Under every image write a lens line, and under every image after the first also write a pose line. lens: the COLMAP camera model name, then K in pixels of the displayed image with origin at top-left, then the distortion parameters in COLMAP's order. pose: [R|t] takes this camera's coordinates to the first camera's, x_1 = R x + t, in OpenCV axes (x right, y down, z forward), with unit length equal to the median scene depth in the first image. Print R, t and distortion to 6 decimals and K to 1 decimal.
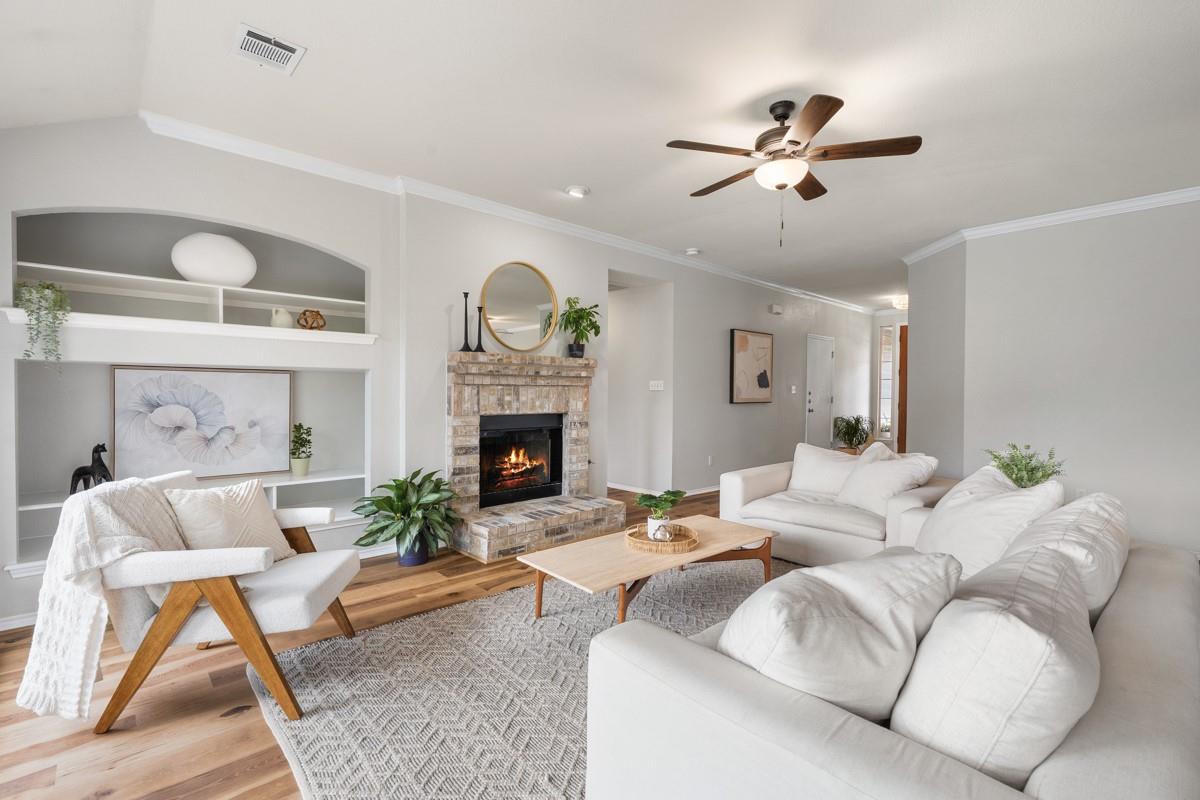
lens RADIAL K [[540.9, 0, 595.0], [0, 540.9, 397.1], [0, 0, 1]] dist [0.001733, 0.000064]
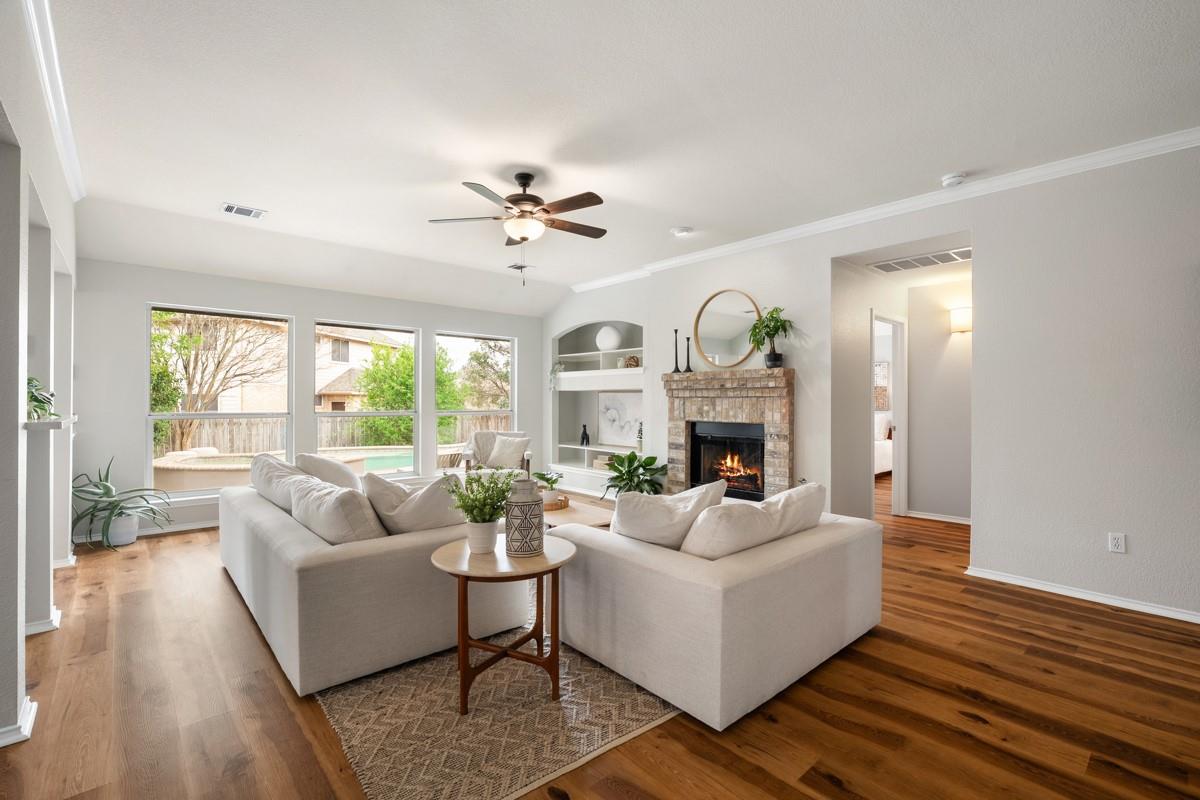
lens RADIAL K [[537.2, 0, 600.0], [0, 537.2, 400.0], [0, 0, 1]] dist [0.018683, 0.000165]
pose [[-0.012068, -0.007339, -0.999900, 1.071206], [-0.011008, 0.999913, -0.007206, -0.004788], [0.999867, 0.010920, -0.012148, 0.799576]]
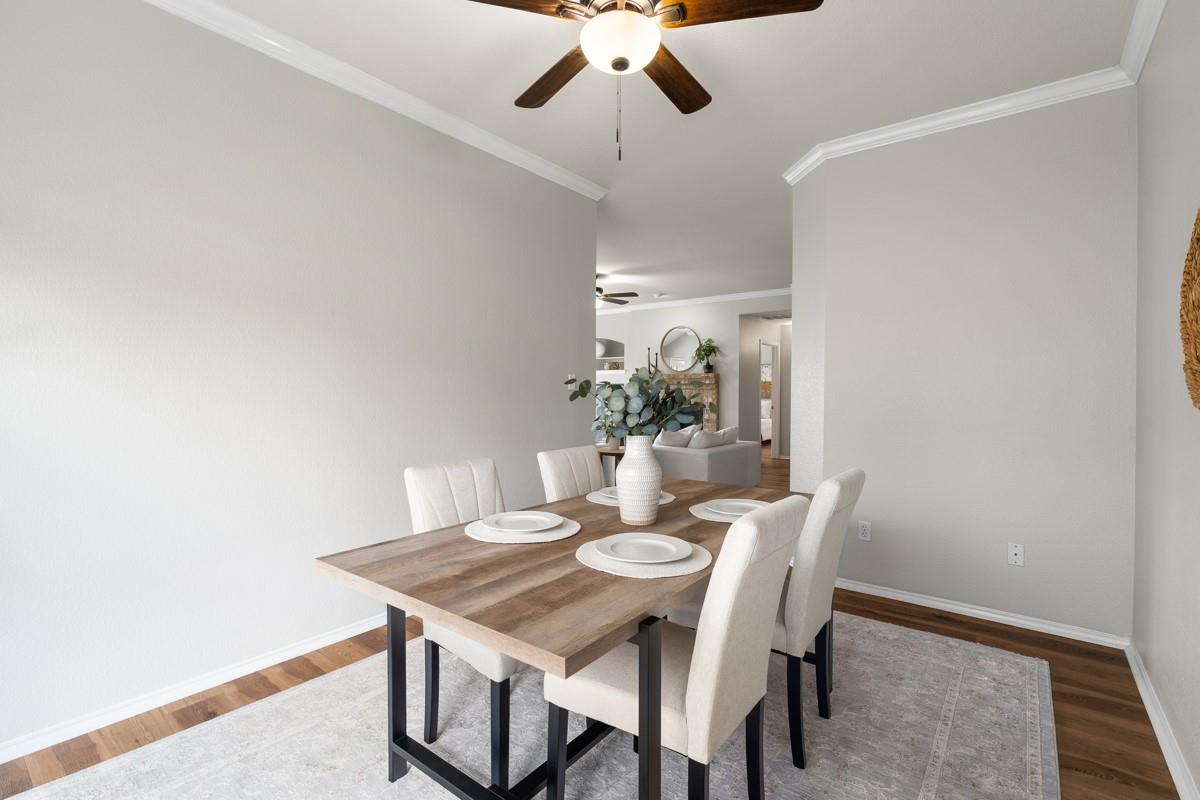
lens RADIAL K [[545.9, 0, 600.0], [0, 545.9, 400.0], [0, 0, 1]] dist [-0.001755, -0.000315]
pose [[0.158394, 0.007447, -0.987348, 1.876913], [-0.010829, 0.999925, 0.005805, 0.009778], [0.987317, 0.009772, 0.158463, 0.433250]]
